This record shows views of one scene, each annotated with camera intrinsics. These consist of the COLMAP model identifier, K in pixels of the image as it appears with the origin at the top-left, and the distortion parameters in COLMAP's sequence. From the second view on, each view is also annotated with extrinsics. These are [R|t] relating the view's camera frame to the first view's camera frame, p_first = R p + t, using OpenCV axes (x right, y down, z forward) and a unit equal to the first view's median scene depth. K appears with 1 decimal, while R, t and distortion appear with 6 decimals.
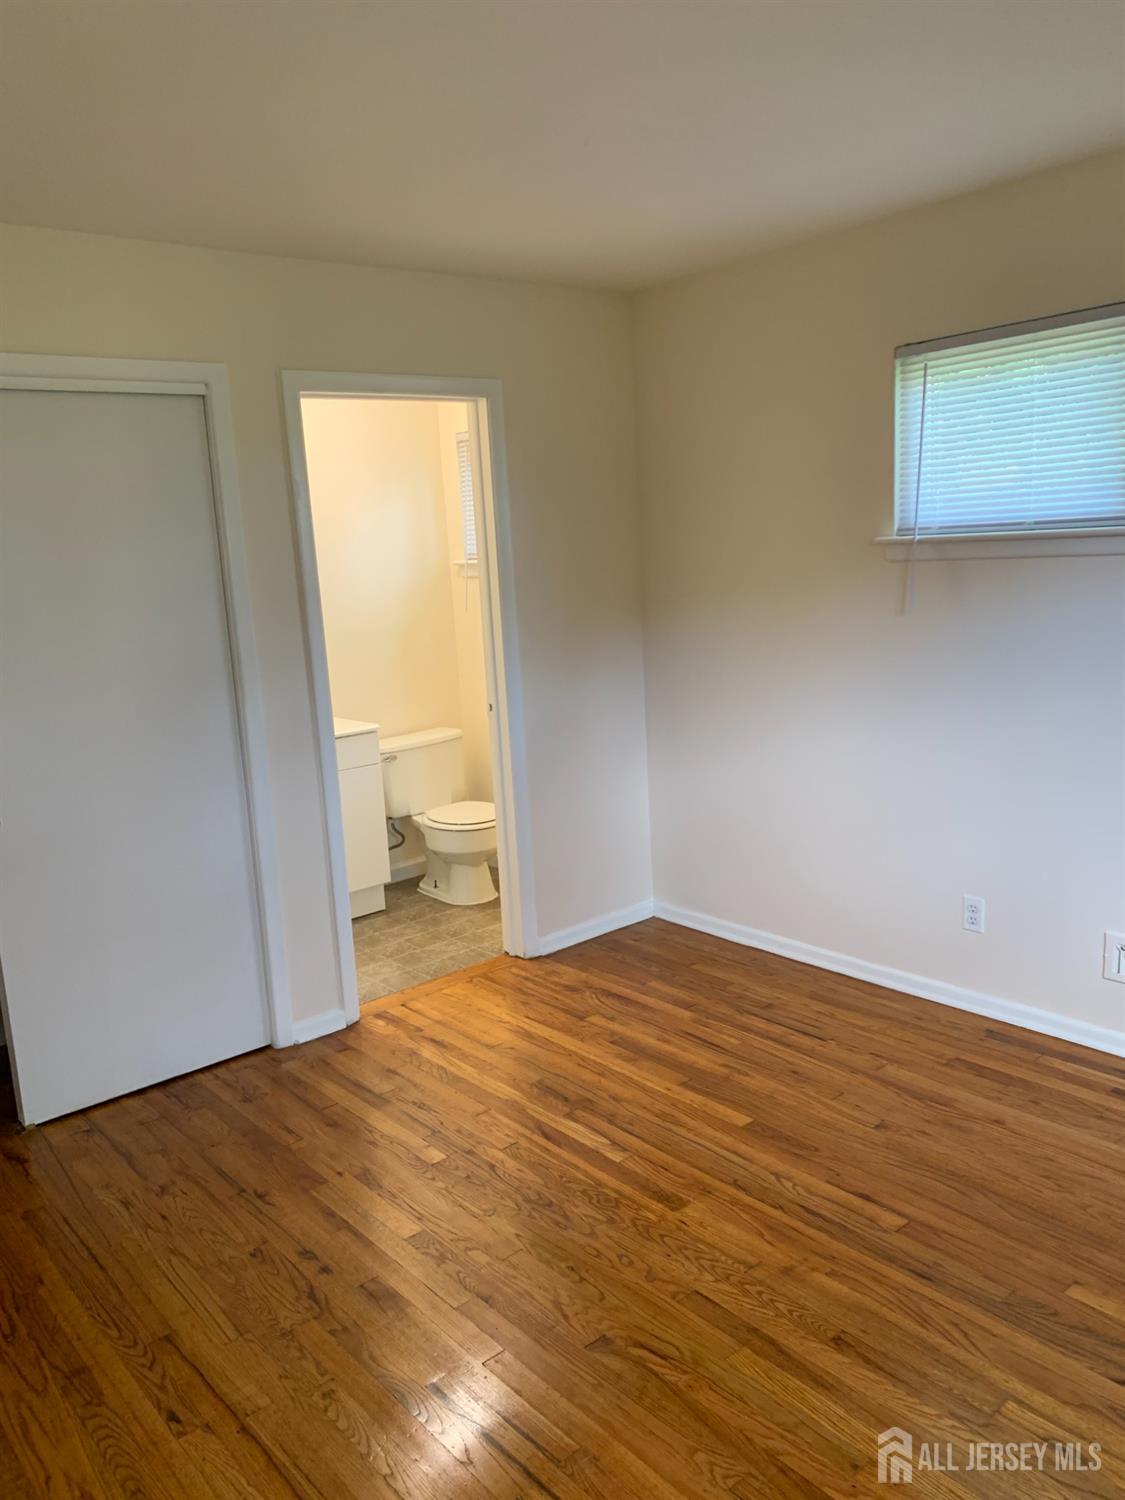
lens RADIAL K [[1156.8, 0, 561.7], [0, 1156.8, 750.6], [0, 0, 1]] dist [-0.007590, -0.007826]
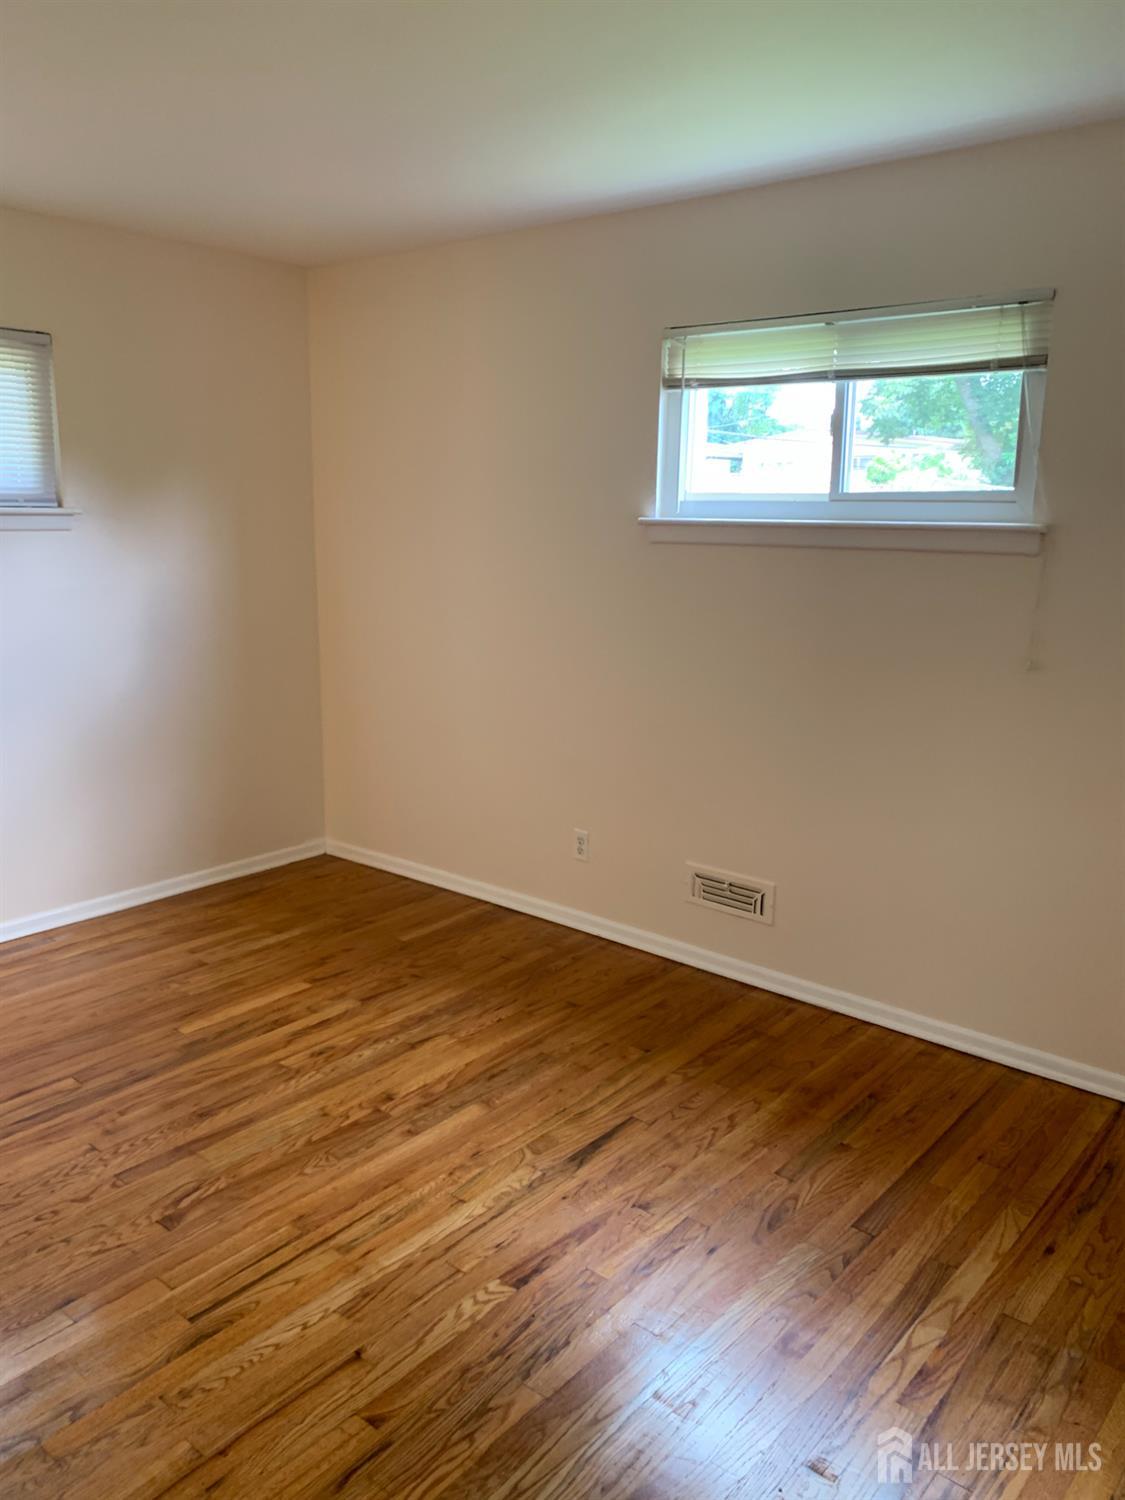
lens RADIAL K [[1156.8, 0, 560.8], [0, 1156.8, 749.5], [0, 0, 1]] dist [-0.007590, -0.007826]
pose [[-0.177424, -0.156148, 0.971668, -0.993725], [0.172334, 0.967147, 0.186889, -0.063986], [-0.968928, 0.200610, -0.144685, 0.673995]]
